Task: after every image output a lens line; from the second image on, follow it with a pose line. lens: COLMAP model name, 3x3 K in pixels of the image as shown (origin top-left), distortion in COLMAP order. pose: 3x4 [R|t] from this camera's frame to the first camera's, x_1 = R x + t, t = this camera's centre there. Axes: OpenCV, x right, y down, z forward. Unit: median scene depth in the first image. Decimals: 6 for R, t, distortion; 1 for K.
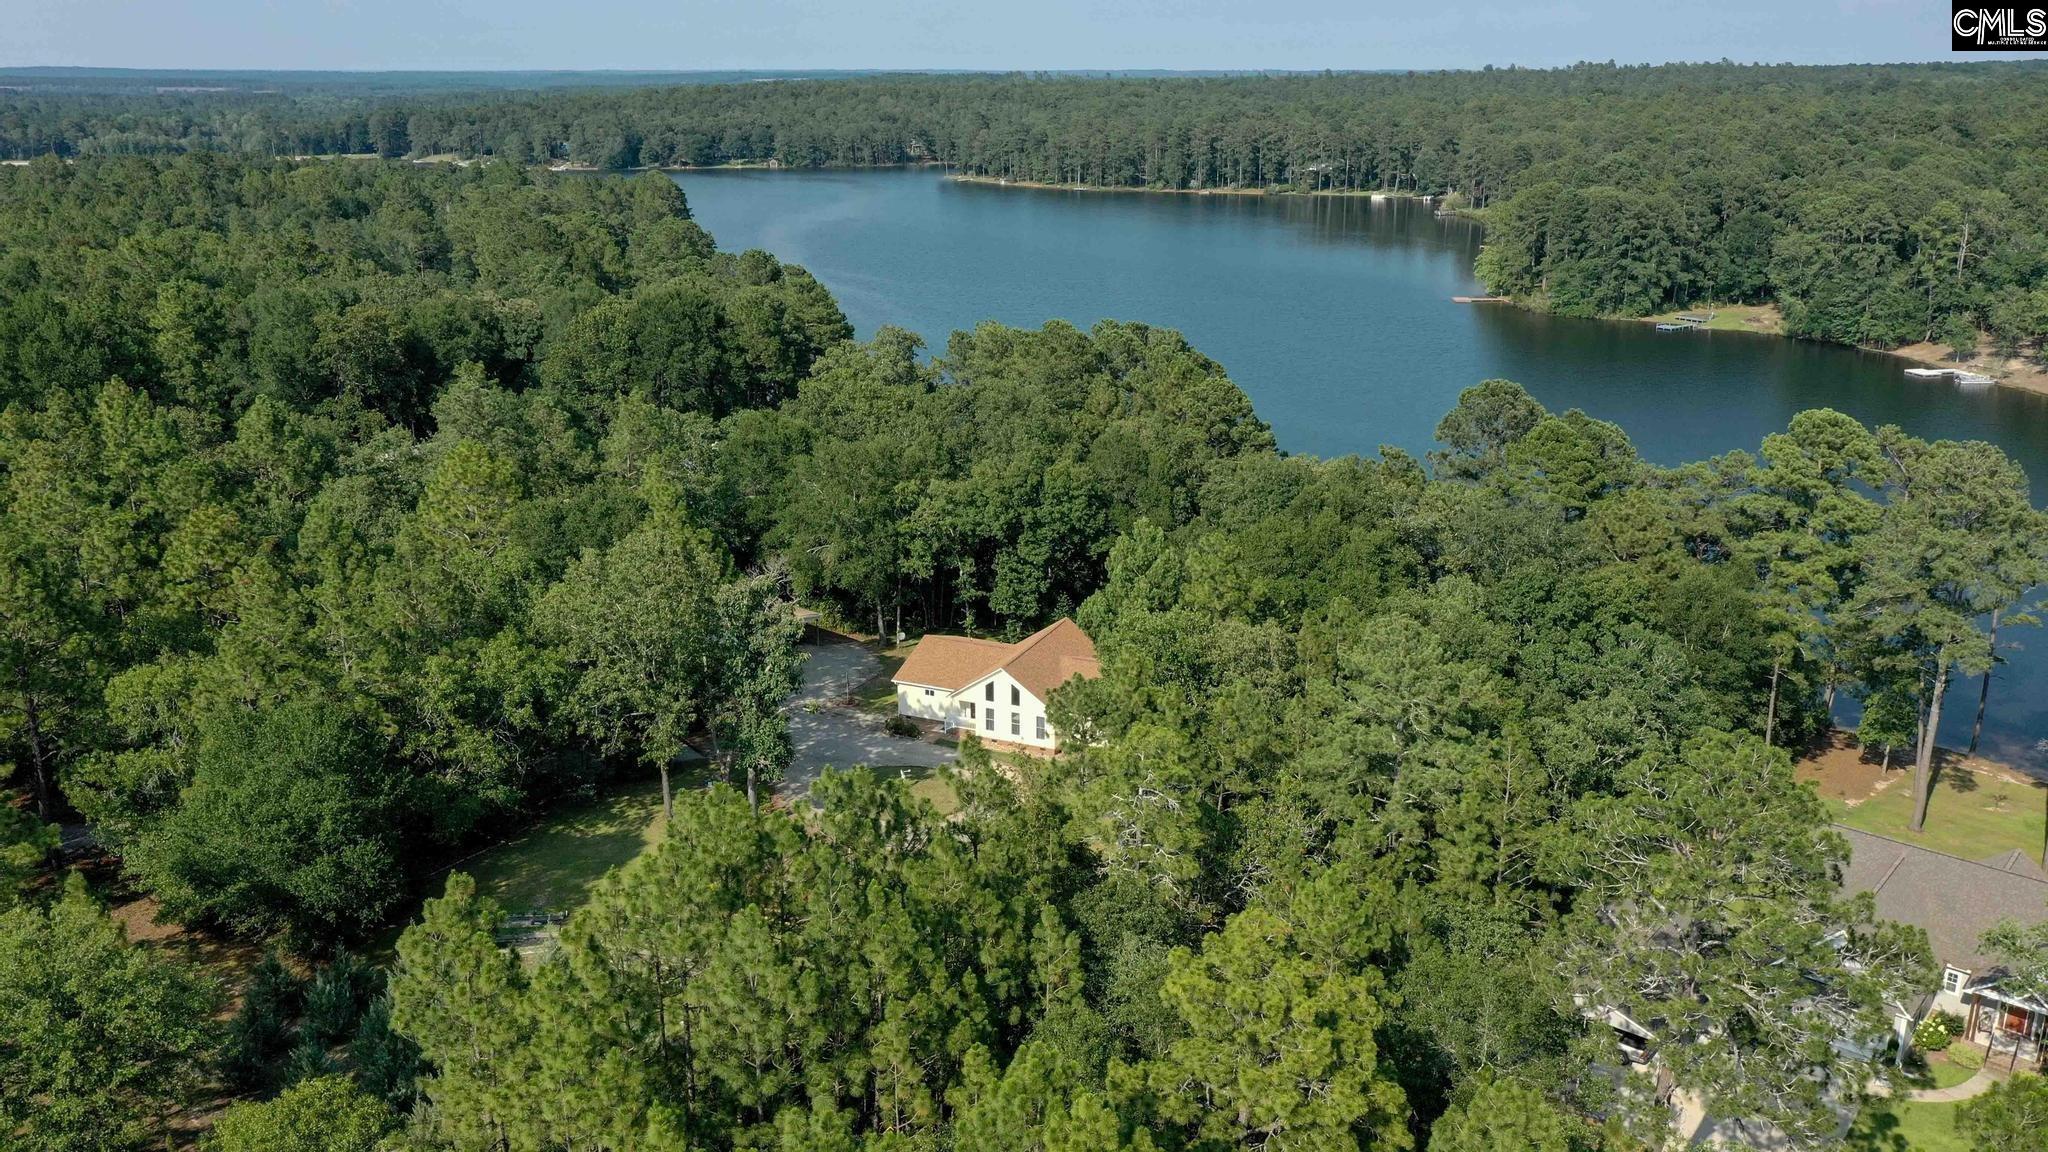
lens RADIAL K [[1624.4, 0, 1024.0], [0, 1624.4, 576.0], [0, 0, 1]] dist [0.006873, 0.009571]
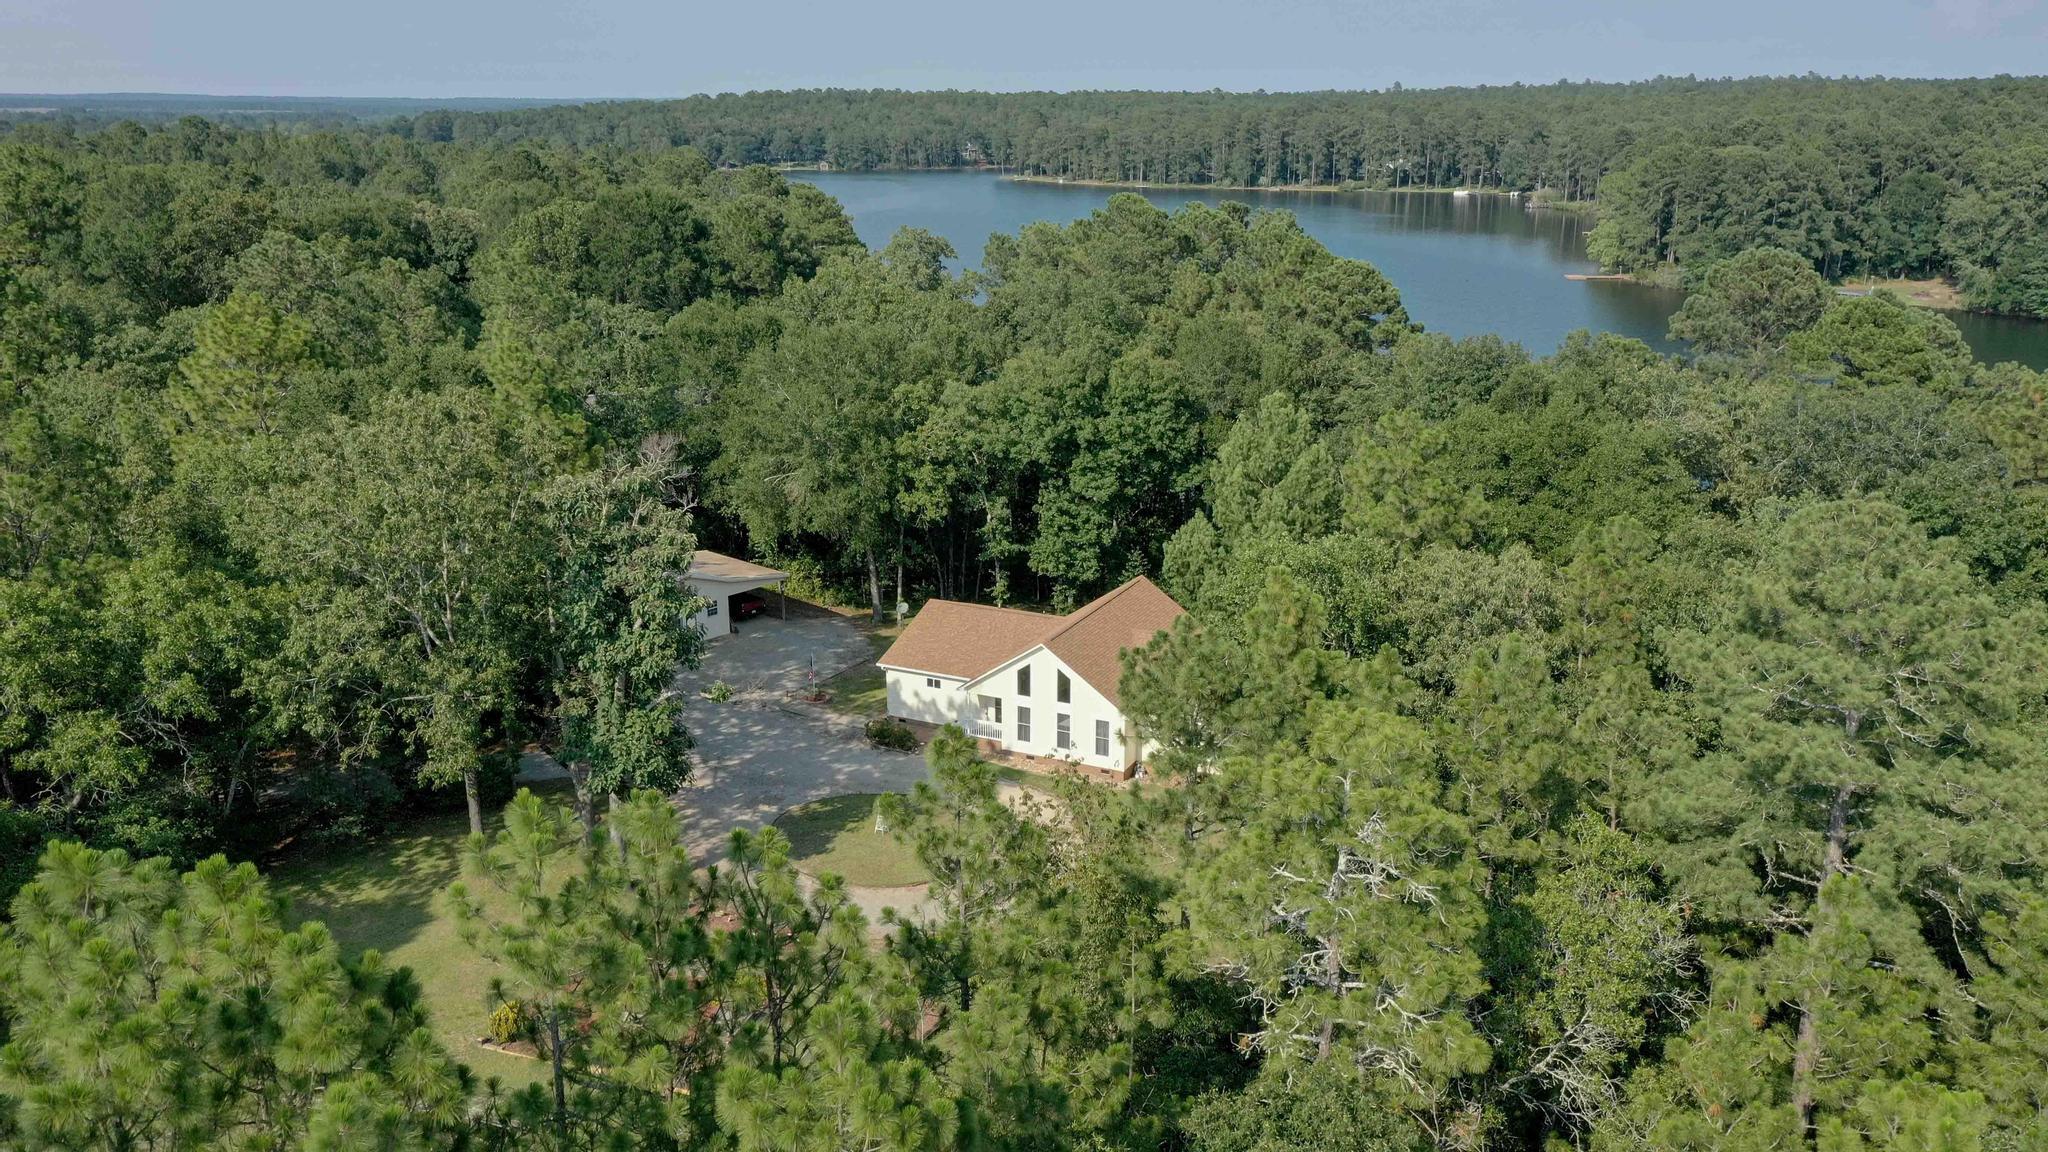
lens RADIAL K [[1624.4, 0, 1024.0], [0, 1624.4, 576.0], [0, 0, 1]] dist [0.006873, 0.009571]
pose [[0.999365, 0.010798, -0.033958, 0.000294], [-0.011384, 0.999789, -0.017092, 0.034957], [0.033766, 0.017468, 0.999277, 0.304430]]
